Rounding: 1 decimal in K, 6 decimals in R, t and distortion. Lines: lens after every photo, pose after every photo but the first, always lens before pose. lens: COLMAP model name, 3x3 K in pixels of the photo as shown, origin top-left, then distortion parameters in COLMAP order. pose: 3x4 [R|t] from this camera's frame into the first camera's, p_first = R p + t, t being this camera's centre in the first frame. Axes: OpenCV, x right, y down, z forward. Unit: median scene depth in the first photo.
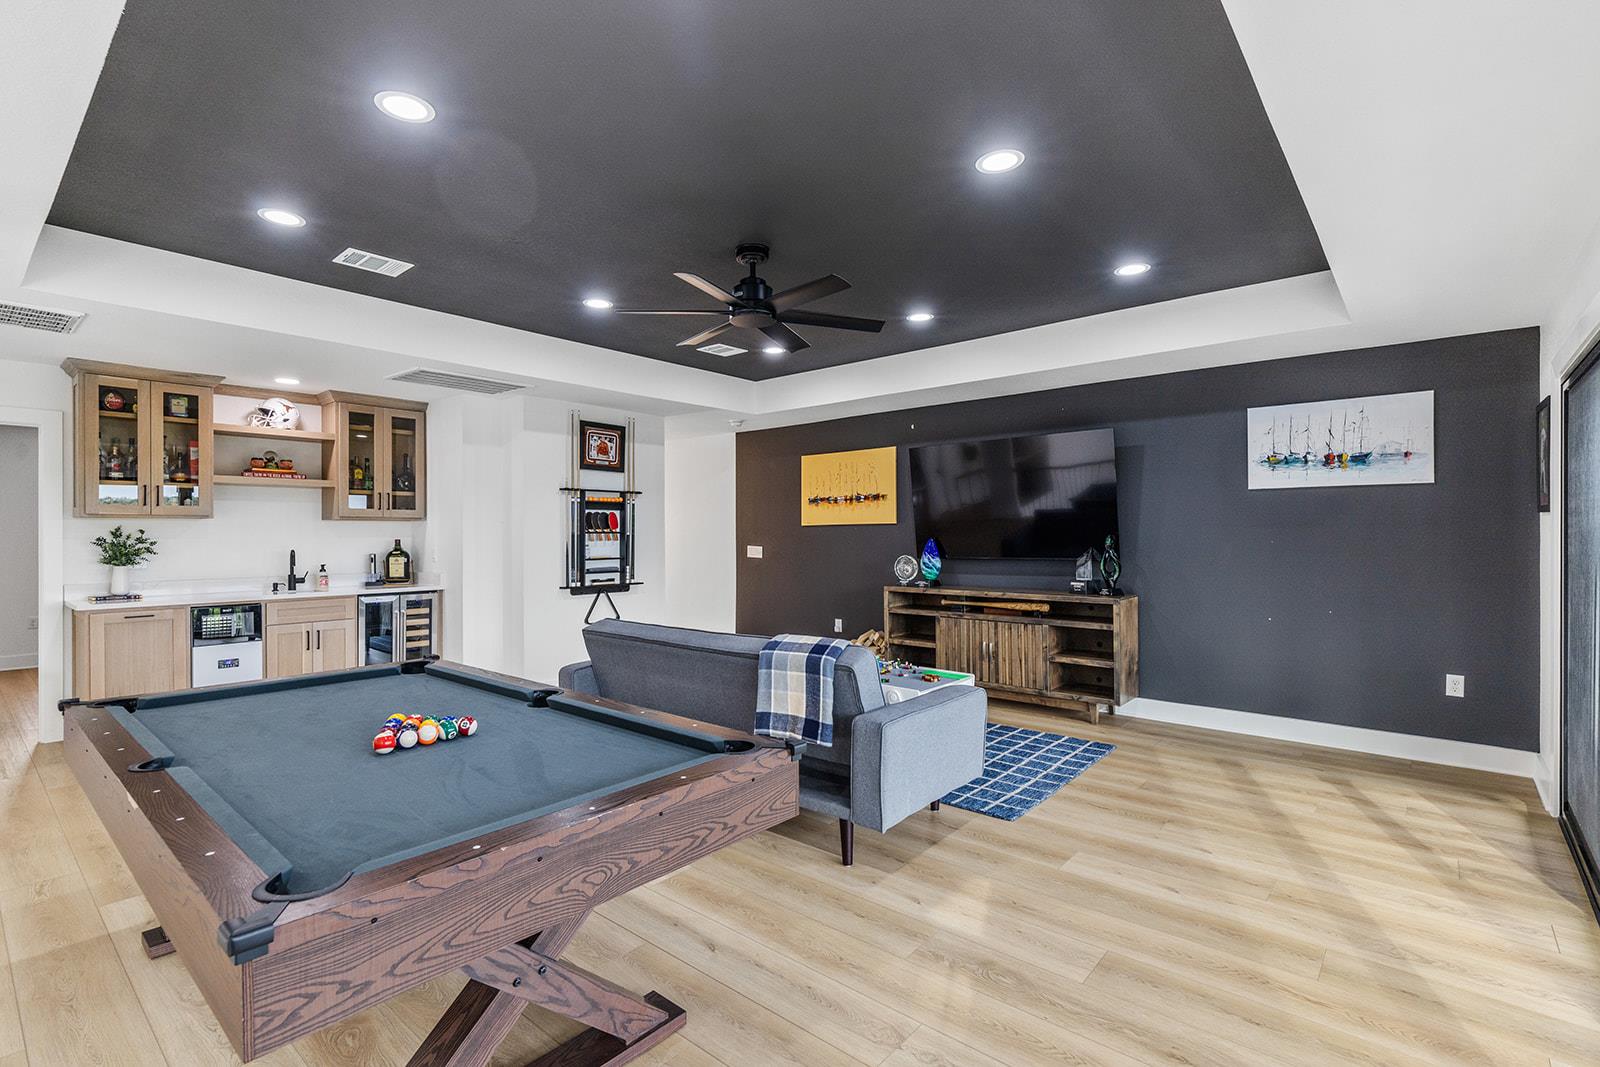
lens RADIAL K [[749.5, 0, 795.4], [0, 749.5, 531.7], [0, 0, 1]] dist [0.002217, -0.000506]
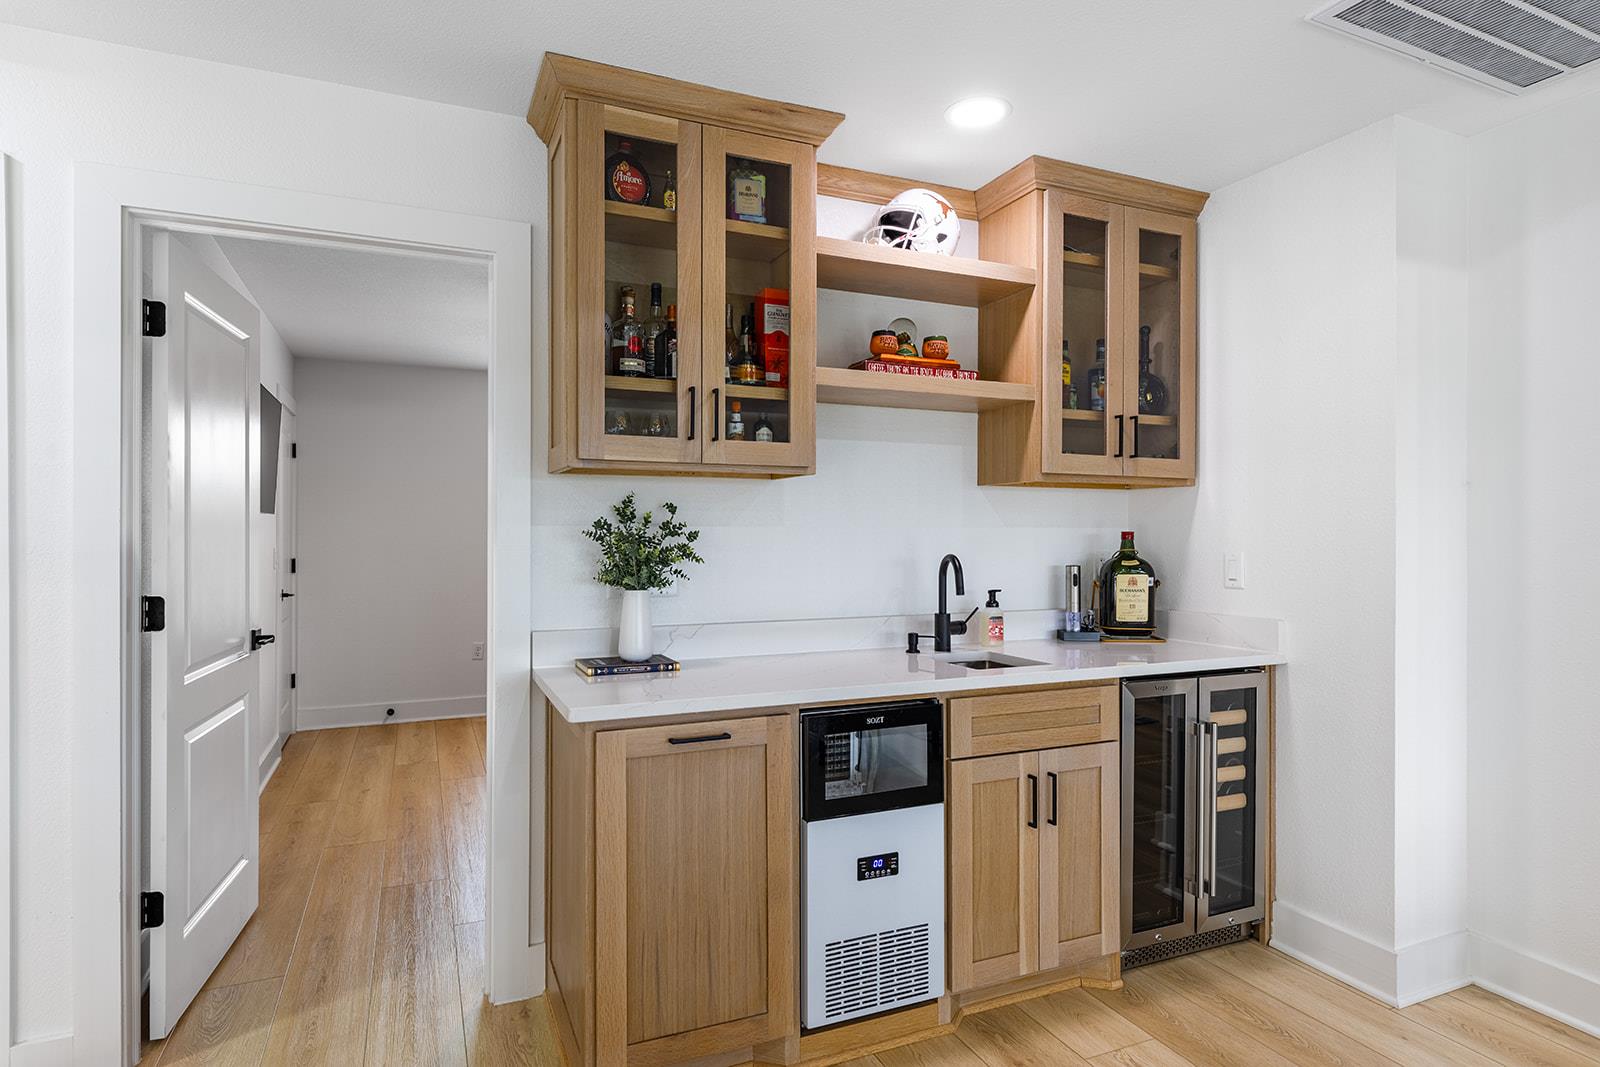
lens RADIAL K [[878.5, 0, 802.3], [0, 878.5, 529.5], [0, 0, 1]] dist [0.022661, -0.000020]
pose [[0.906499, 0.006776, -0.422154, -0.591313], [-0.004981, 0.999973, 0.005355, 0.009096], [0.422179, -0.002752, 0.906508, 0.578515]]
